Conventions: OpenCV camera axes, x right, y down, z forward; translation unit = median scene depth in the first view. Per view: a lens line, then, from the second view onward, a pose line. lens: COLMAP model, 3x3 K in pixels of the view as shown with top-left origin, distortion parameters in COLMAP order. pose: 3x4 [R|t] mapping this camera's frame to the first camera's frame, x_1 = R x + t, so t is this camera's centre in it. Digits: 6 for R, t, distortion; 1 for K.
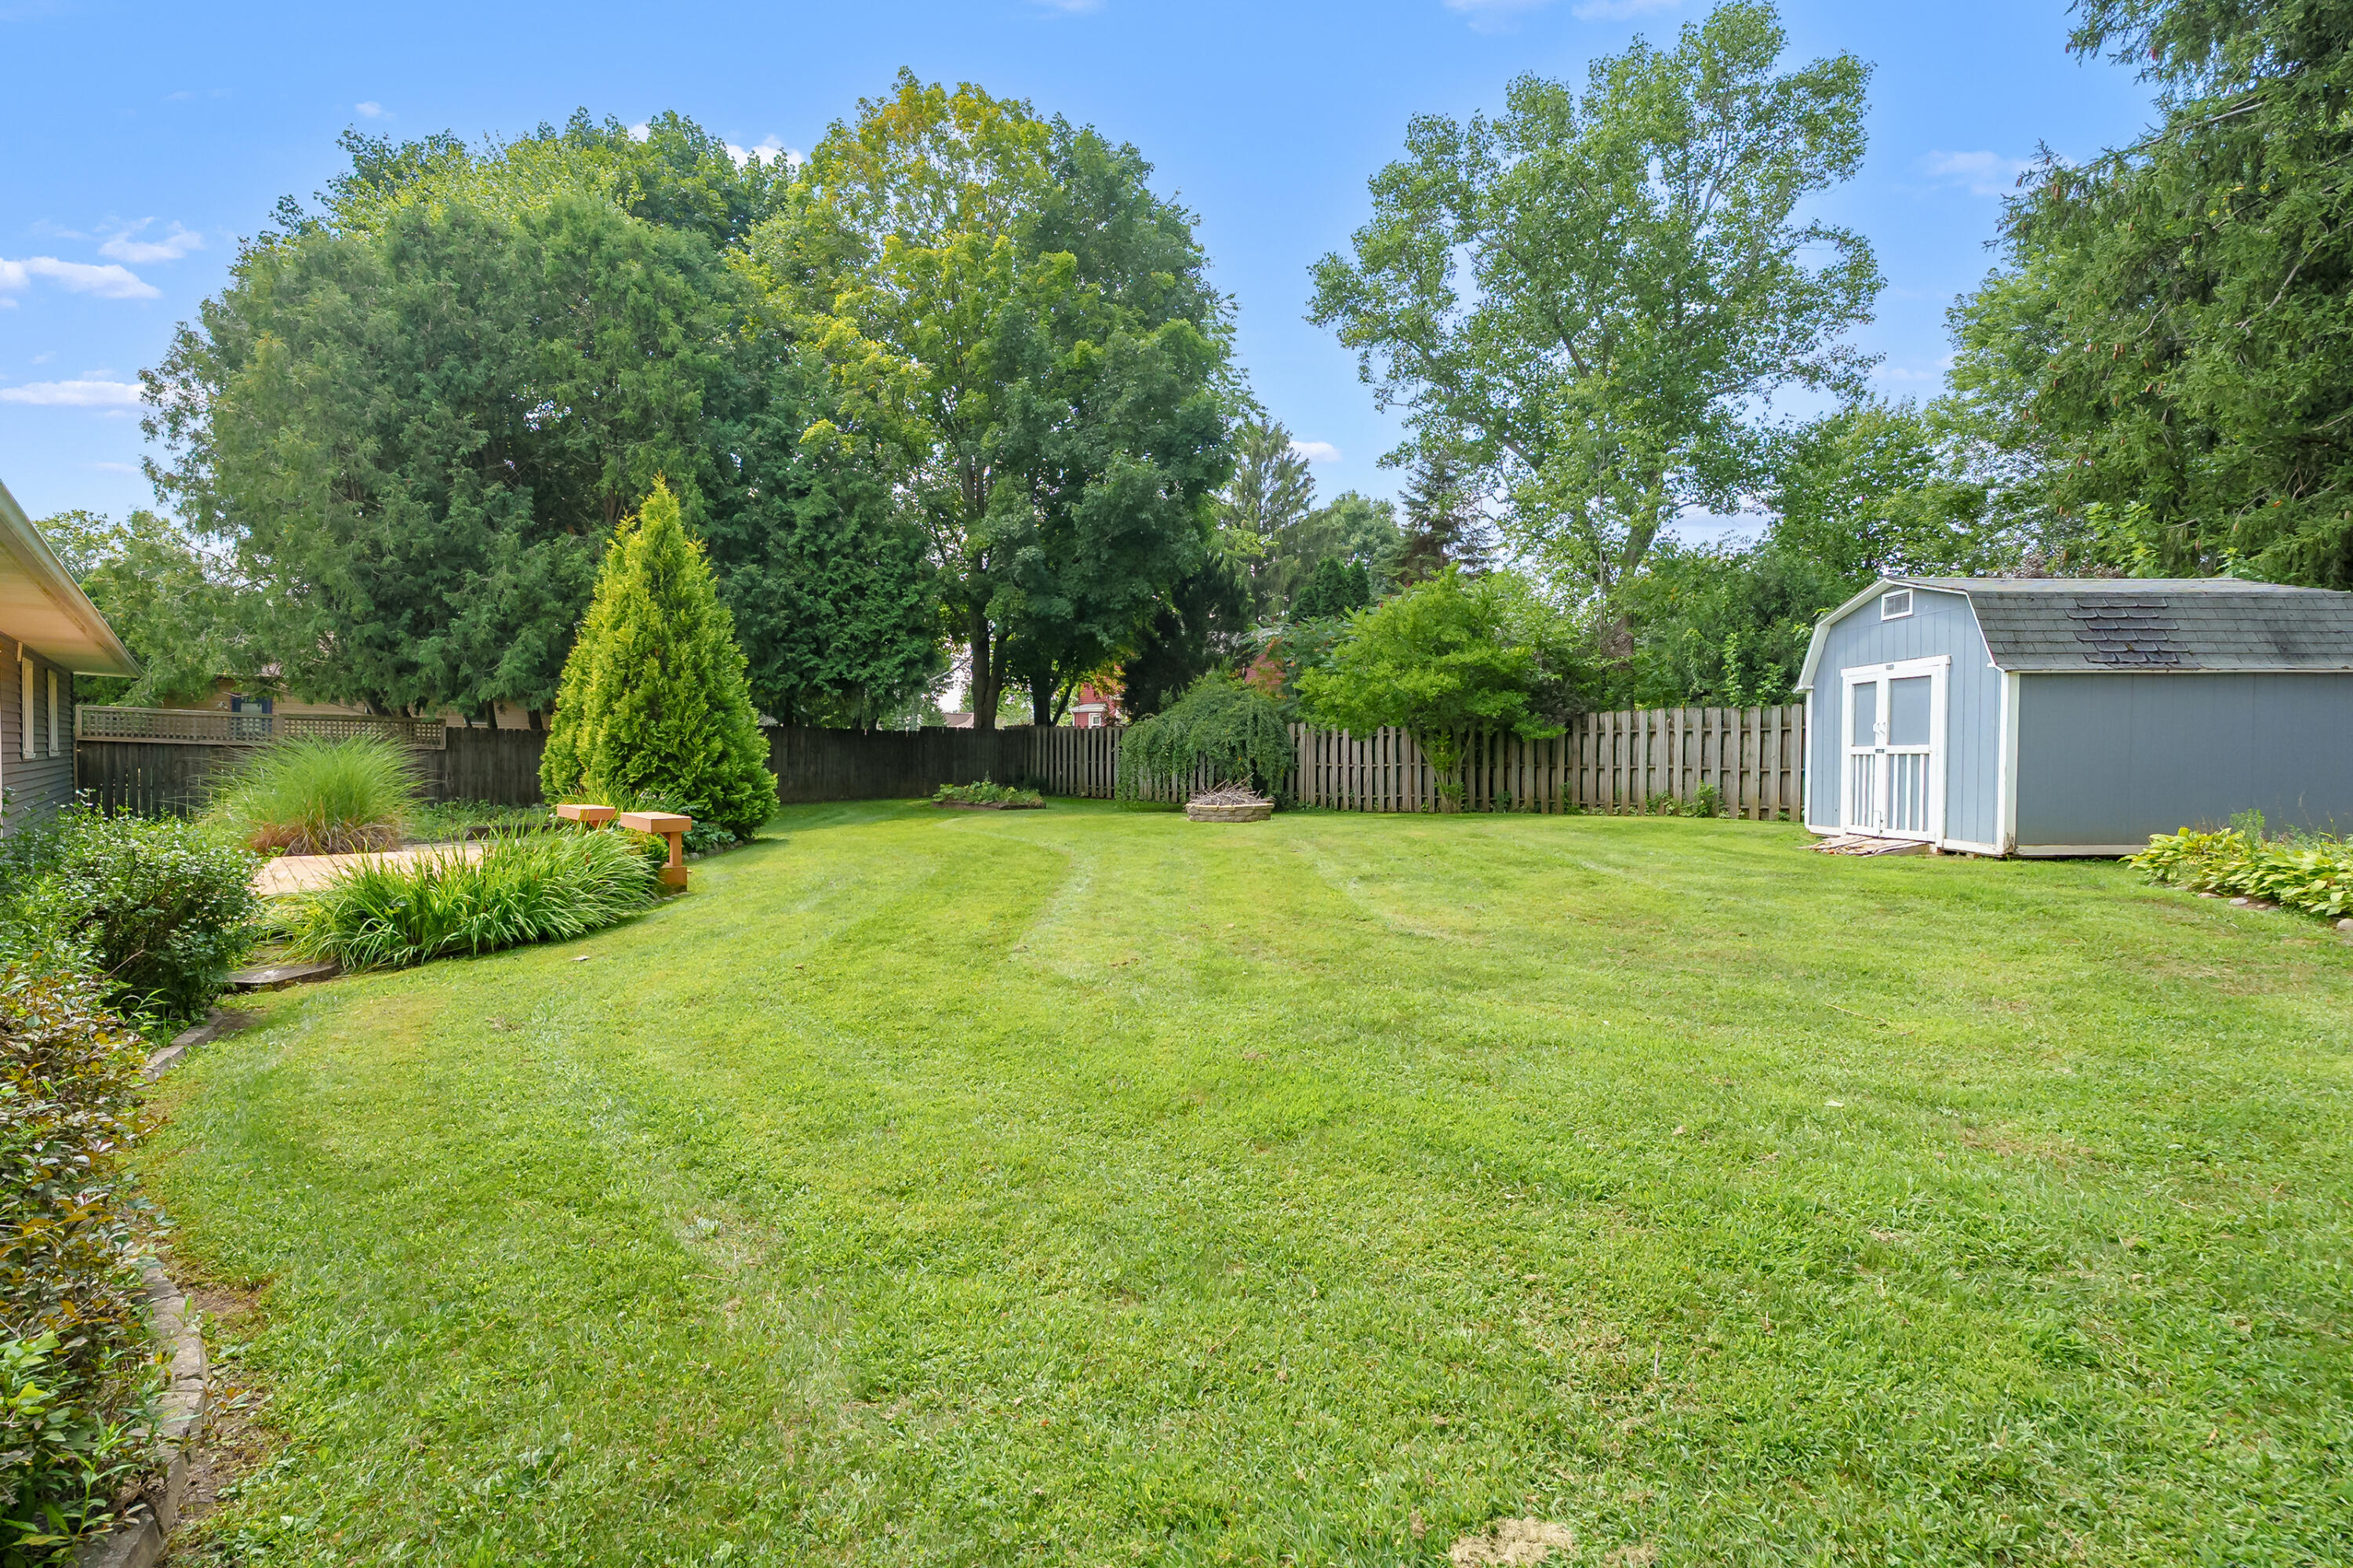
lens RADIAL K [[1054.3, 0, 1167.8], [0, 1054.3, 778.1], [0, 0, 1]] dist [-0.007669, 0.001251]
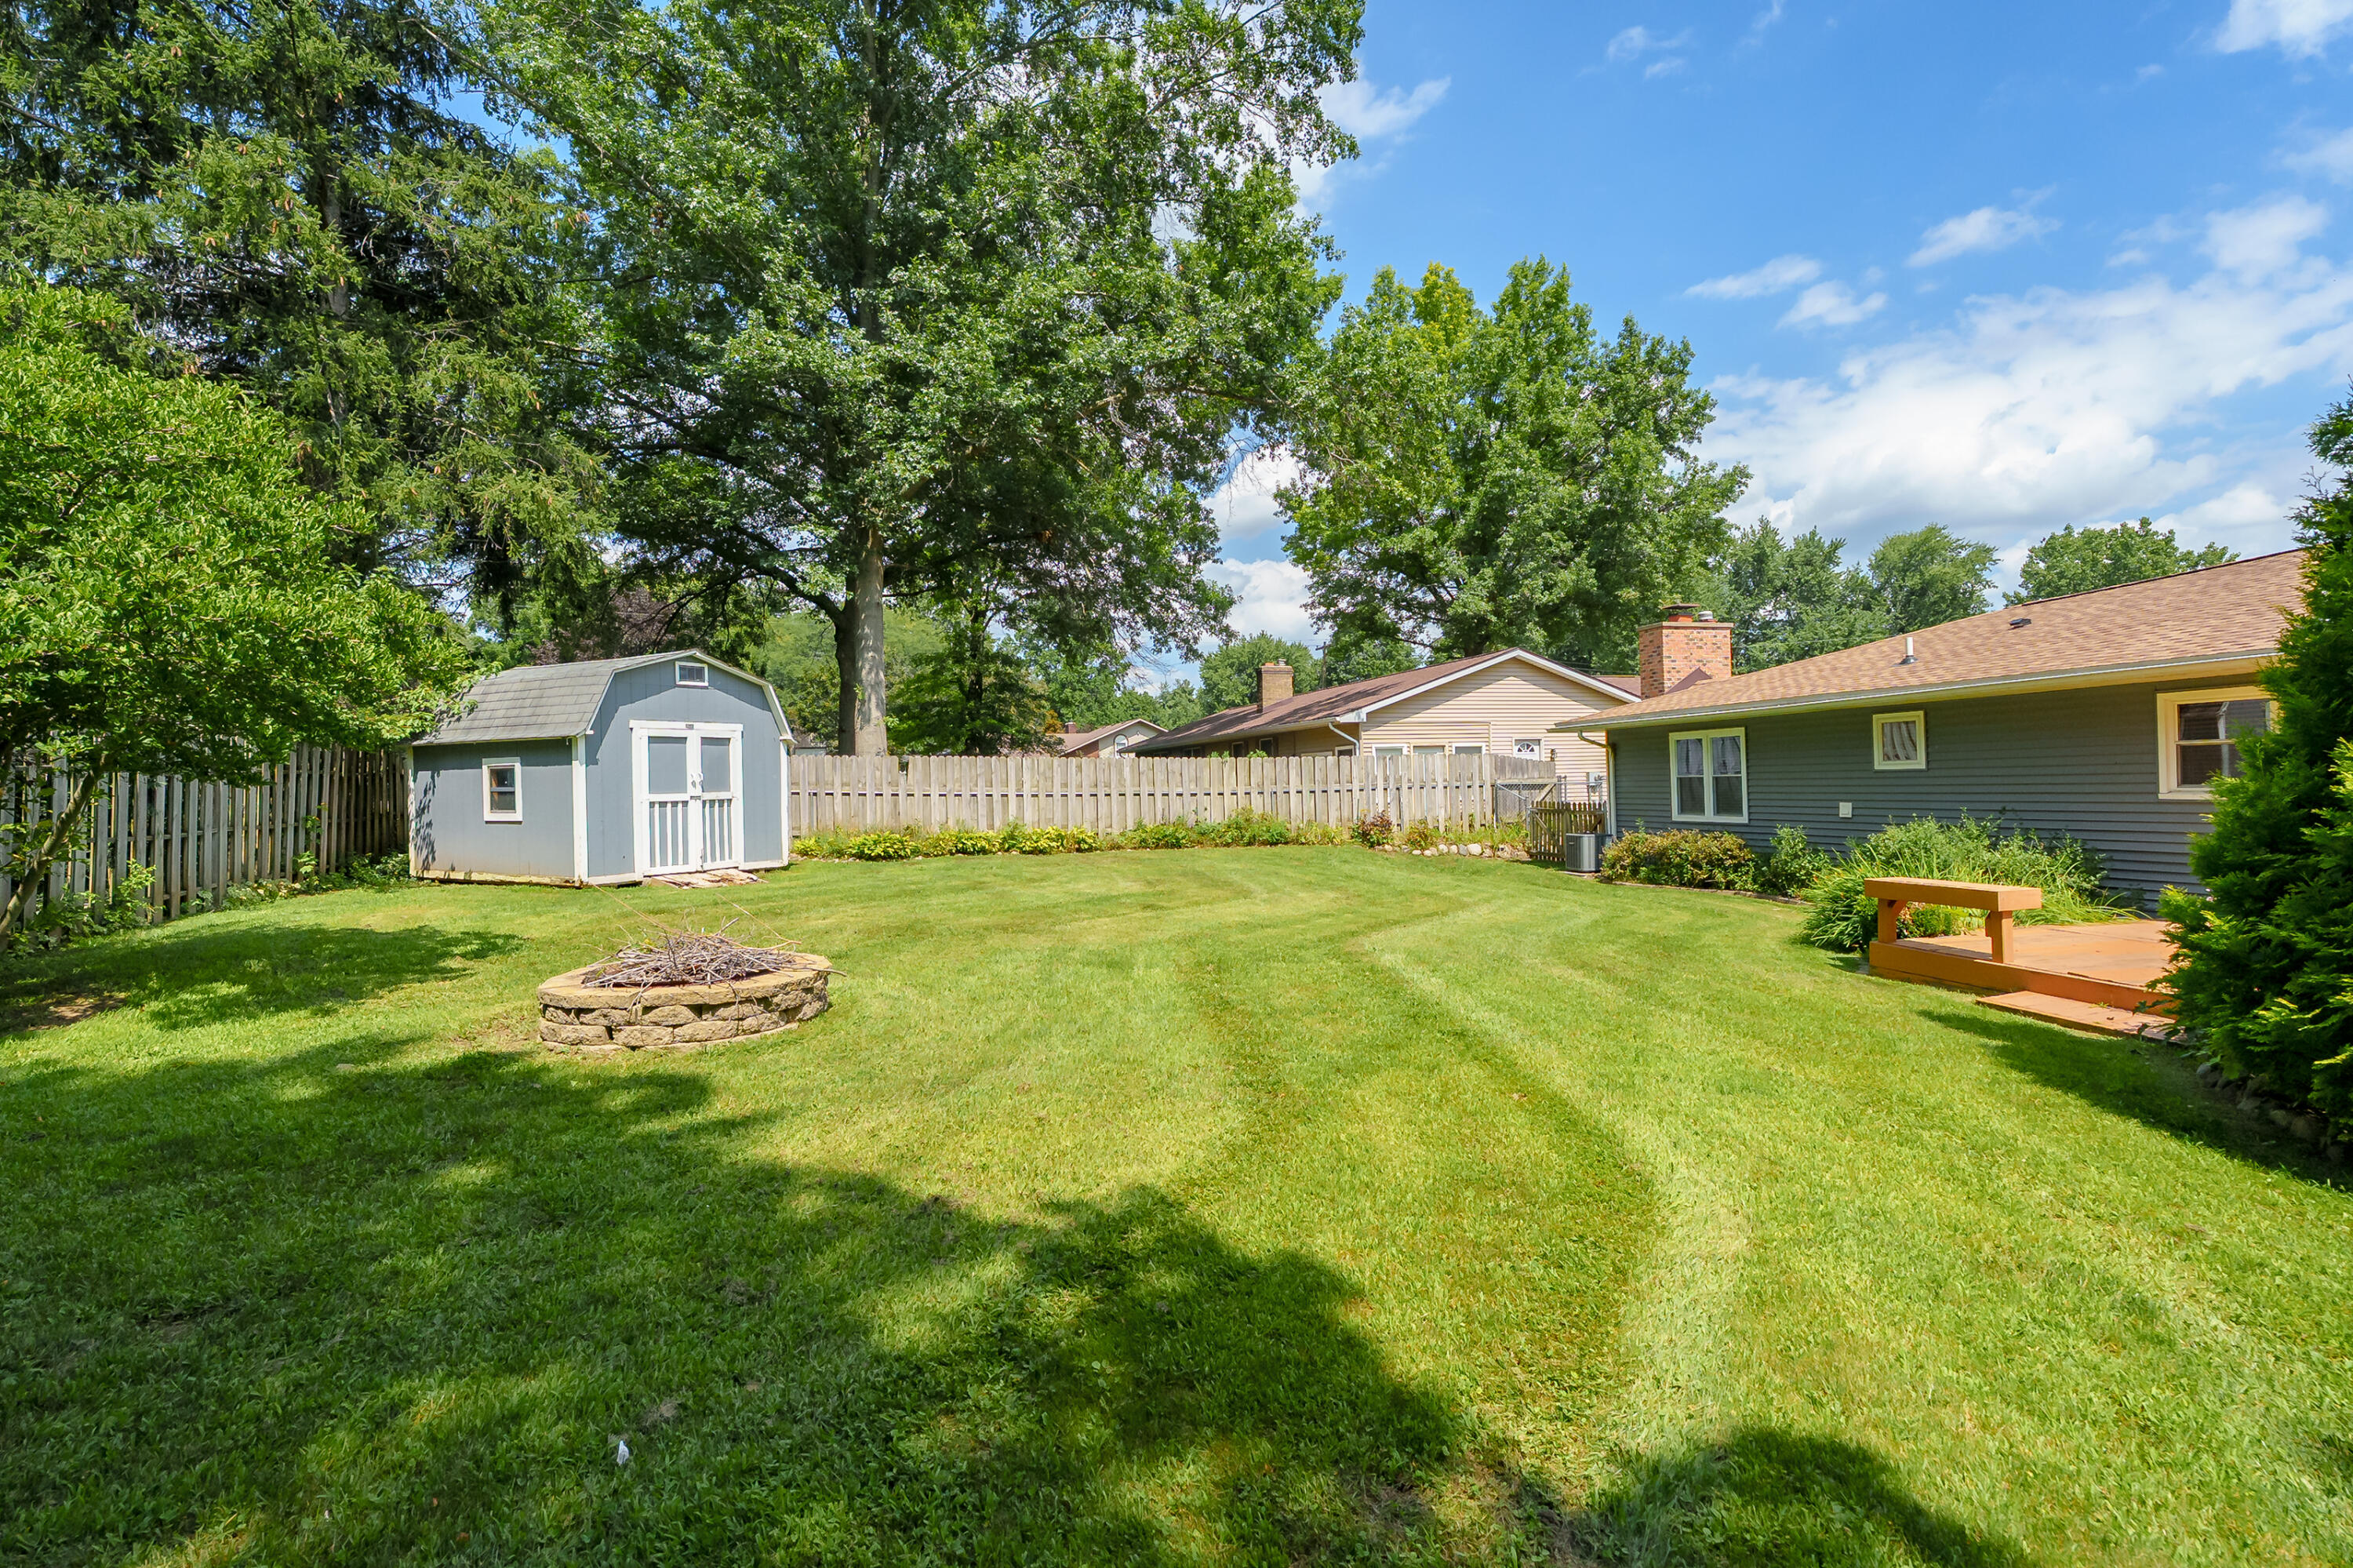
lens RADIAL K [[1054.3, 0, 1170.4], [0, 1054.3, 769.1], [0, 0, 1]] dist [-0.007669, 0.001251]
pose [[-0.867279, 0.015720, 0.497573, -0.263673], [0.023625, 0.999675, 0.009595, -0.040867], [-0.497261, 0.020077, -0.867369, 1.275734]]
